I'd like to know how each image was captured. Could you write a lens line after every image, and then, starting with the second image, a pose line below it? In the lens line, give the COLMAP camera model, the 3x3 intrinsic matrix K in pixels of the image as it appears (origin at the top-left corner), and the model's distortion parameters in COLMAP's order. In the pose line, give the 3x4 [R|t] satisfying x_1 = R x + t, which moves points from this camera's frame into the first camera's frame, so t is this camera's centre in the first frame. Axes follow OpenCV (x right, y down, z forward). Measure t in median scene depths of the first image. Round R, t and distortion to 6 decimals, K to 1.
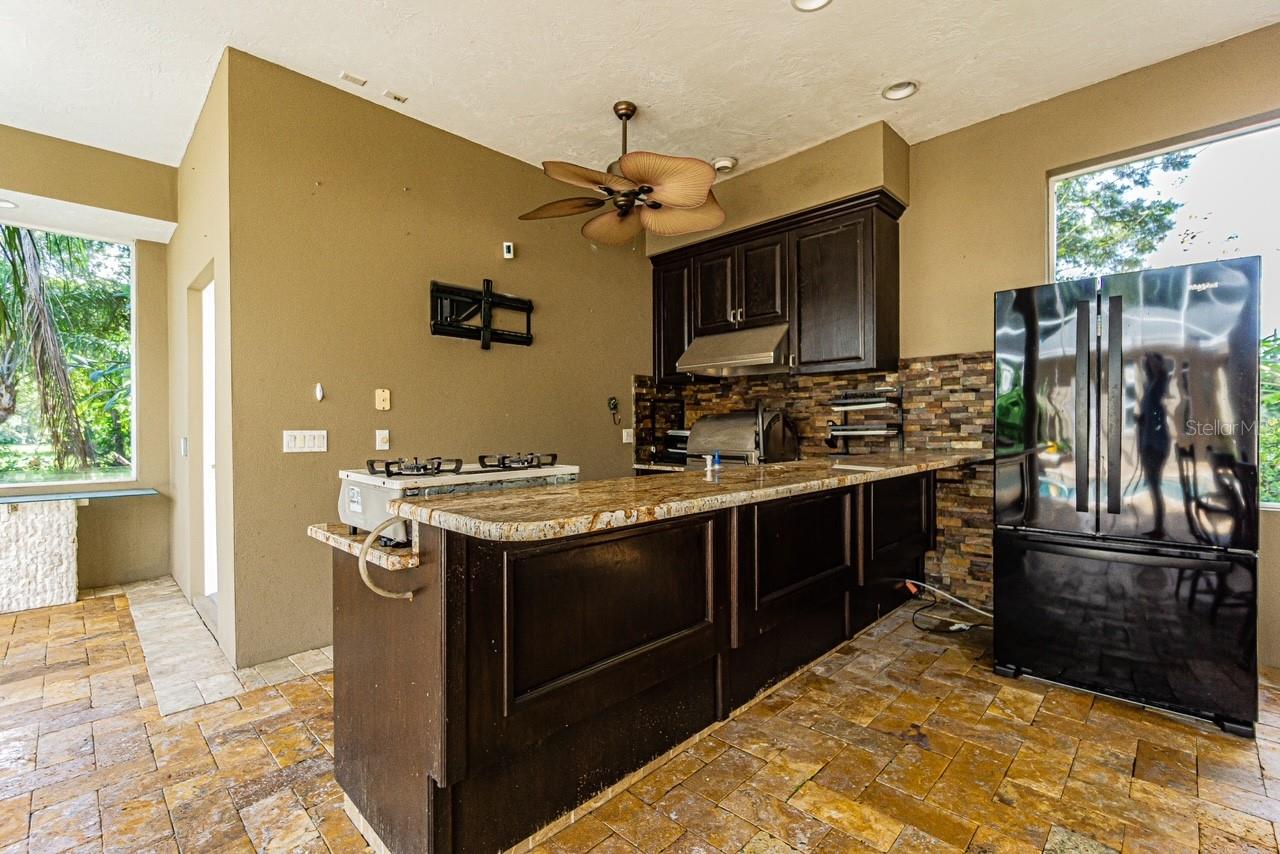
lens RADIAL K [[553.2, 0, 617.4], [0, 553.2, 426.3], [0, 0, 1]] dist [-0.002752, -0.000157]
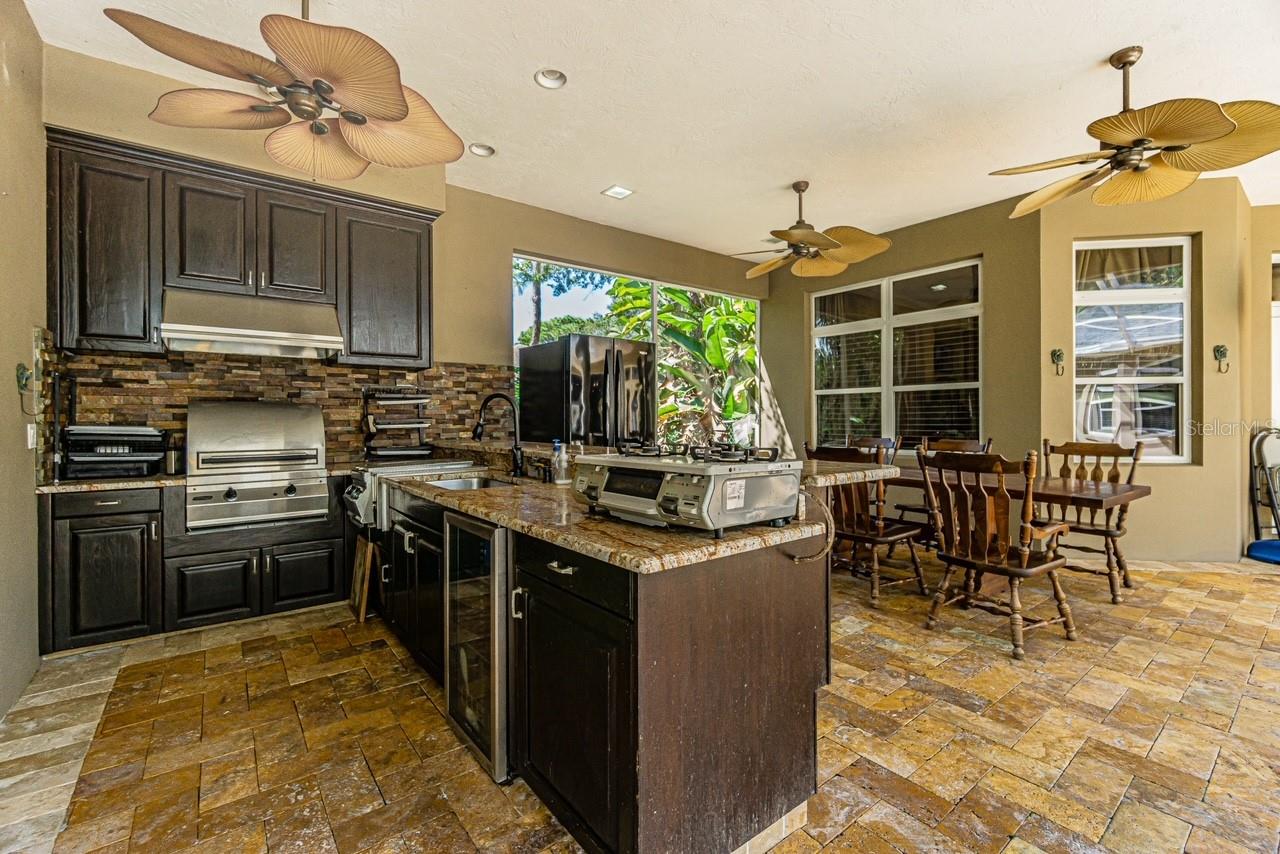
lens RADIAL K [[553.2, 0, 639.8], [0, 553.2, 421.9], [0, 0, 1]] dist [-0.002752, -0.000157]
pose [[0.119208, 0.004319, 0.992860, -0.540359], [0.006258, 0.999967, -0.005101, 0.011965], [-0.992850, 0.006821, 0.119178, 0.400135]]
